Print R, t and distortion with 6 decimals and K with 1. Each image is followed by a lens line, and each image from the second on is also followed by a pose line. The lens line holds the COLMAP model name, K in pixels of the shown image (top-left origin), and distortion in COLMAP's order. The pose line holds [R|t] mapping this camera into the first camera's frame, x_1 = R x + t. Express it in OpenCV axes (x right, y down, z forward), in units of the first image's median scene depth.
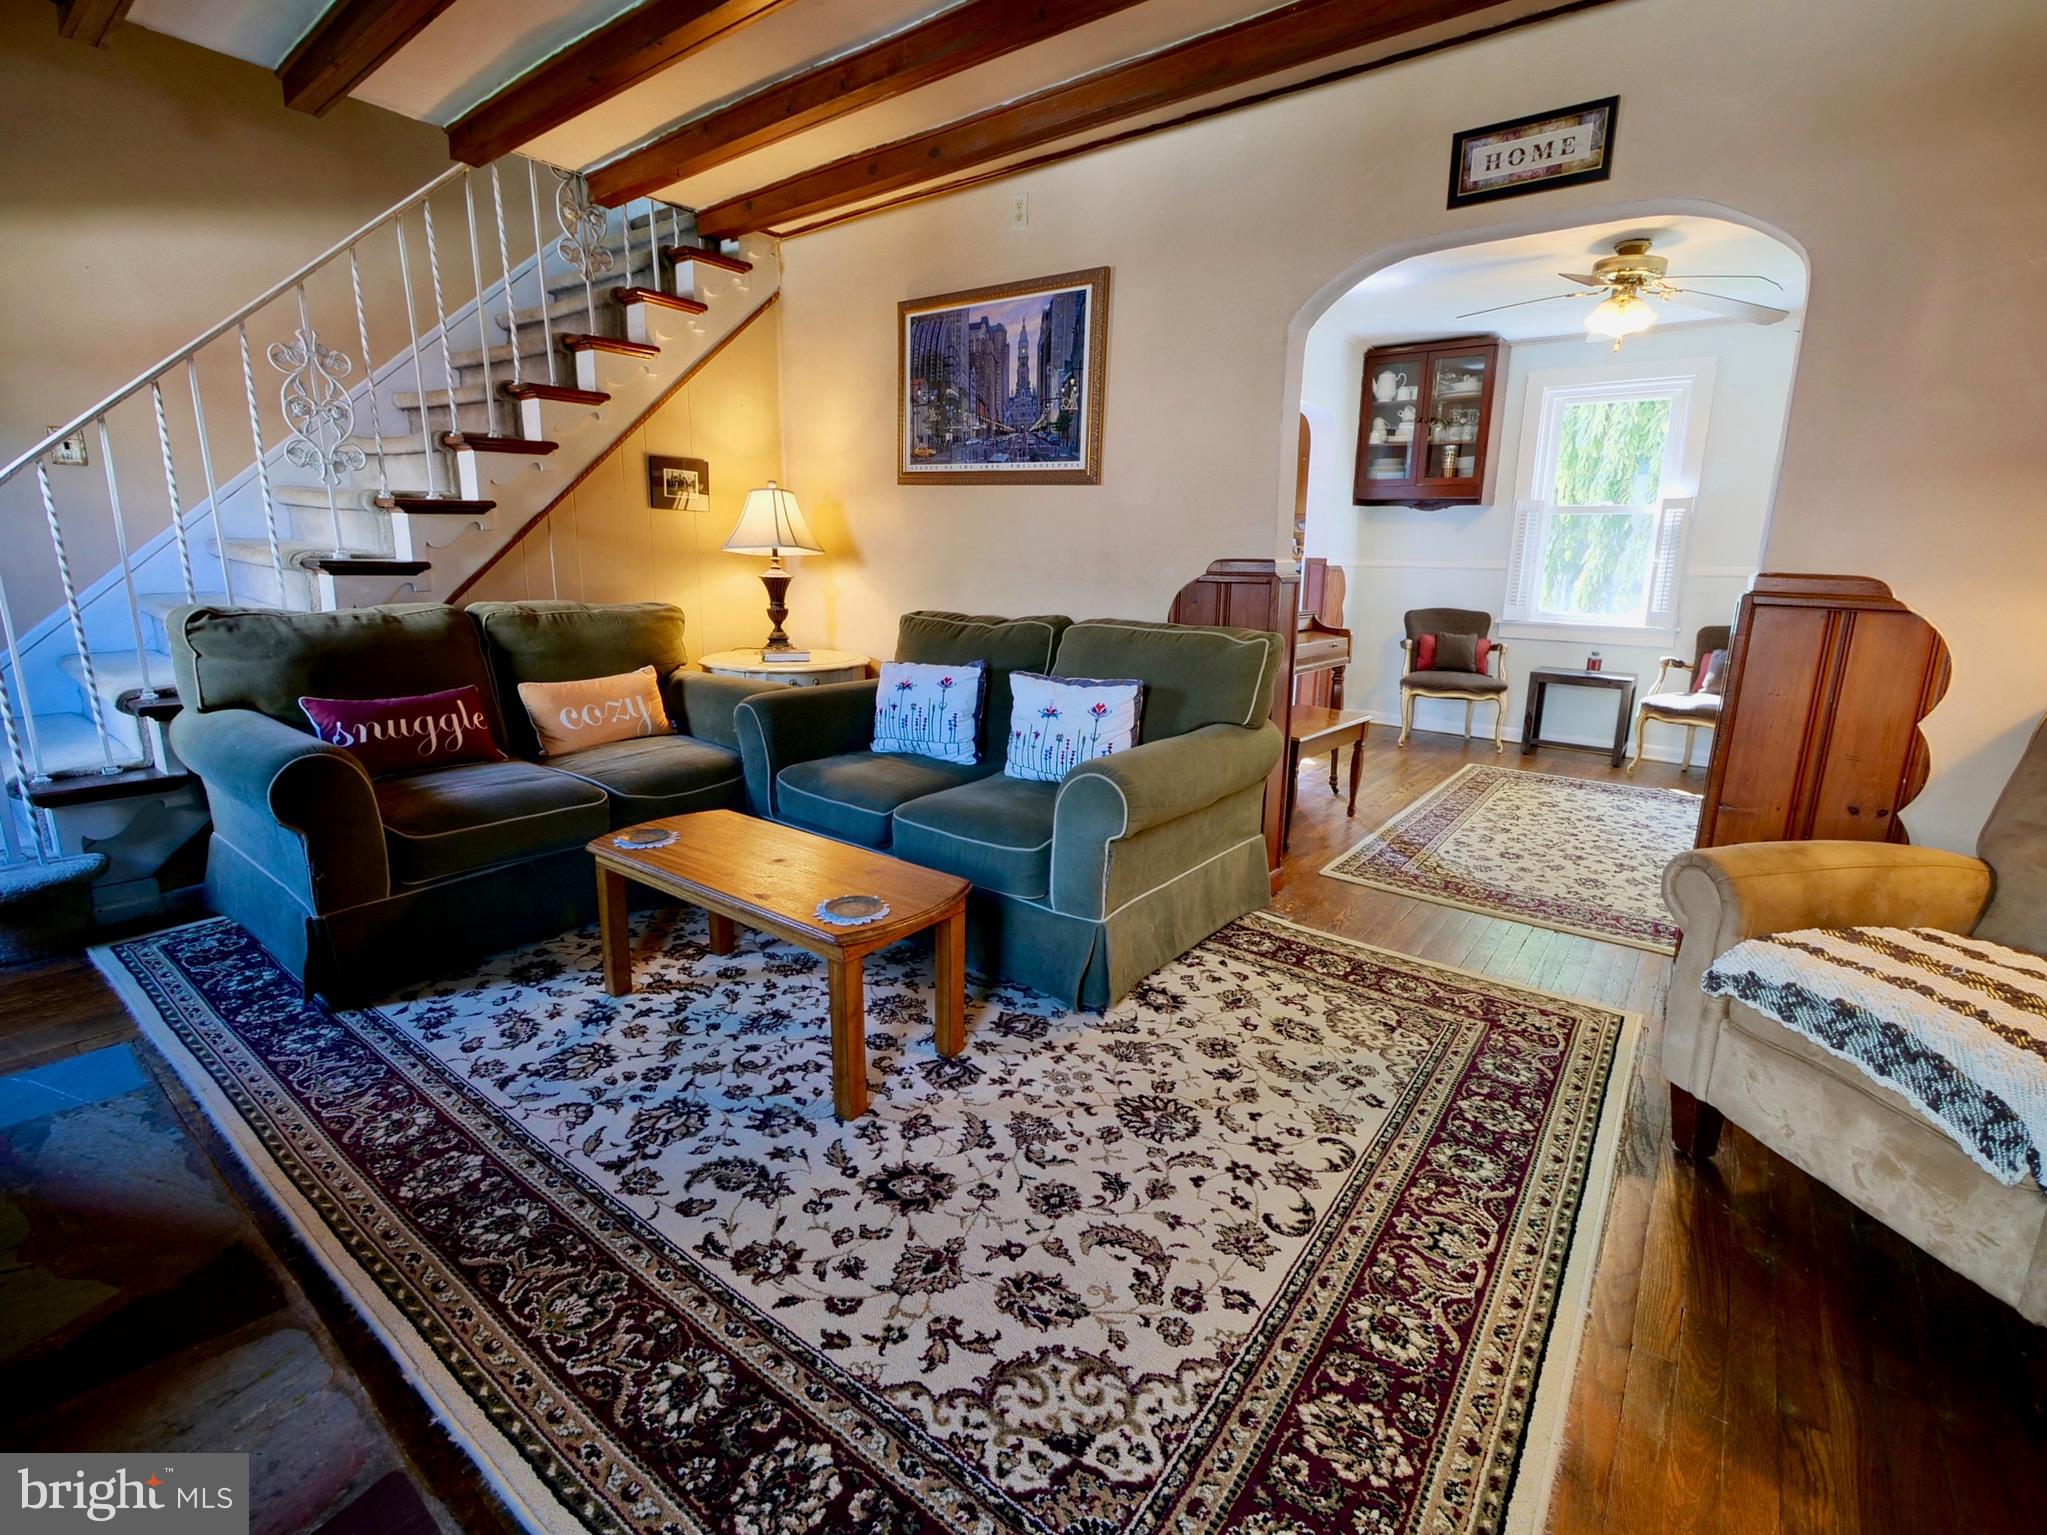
lens RADIAL K [[907.8, 0, 1050.9], [0, 907.8, 746.8], [0, 0, 1]] dist [-0.007364, 0.000711]
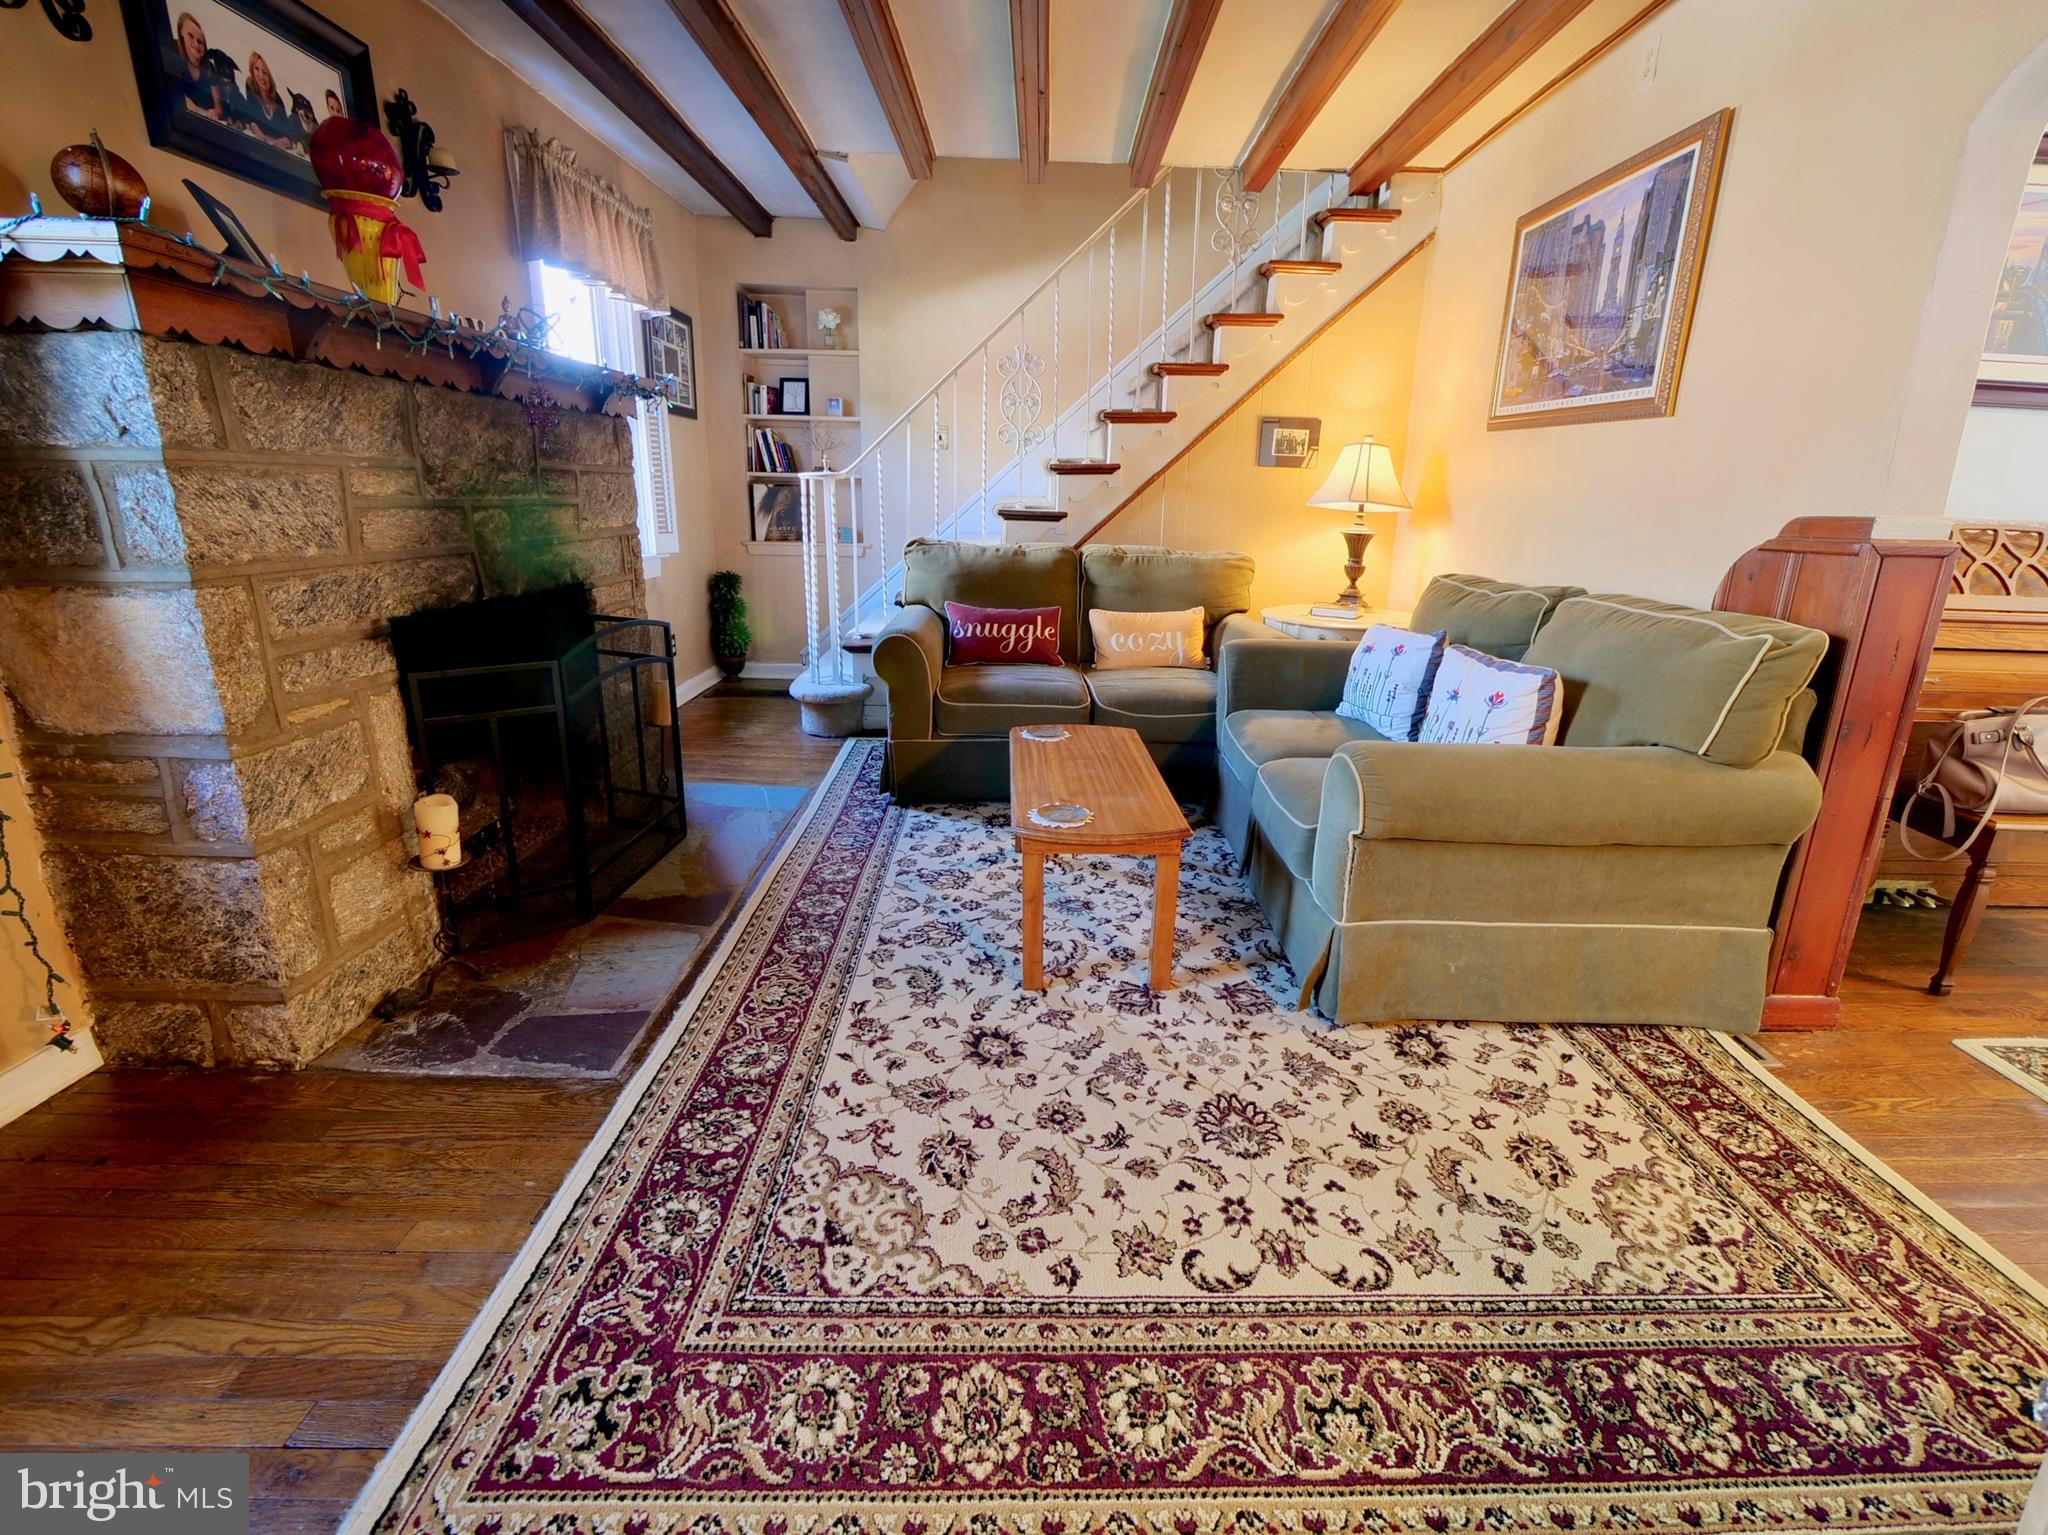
lens RADIAL K [[908.3, 0, 1051.4], [0, 908.3, 746.8], [0, 0, 1]] dist [-0.007364, 0.000711]
pose [[0.621492, 0.201755, -0.756996, 0.553475], [-0.173773, 0.977701, 0.117910, -0.033163], [0.763905, 0.058266, 0.642693, 0.227347]]
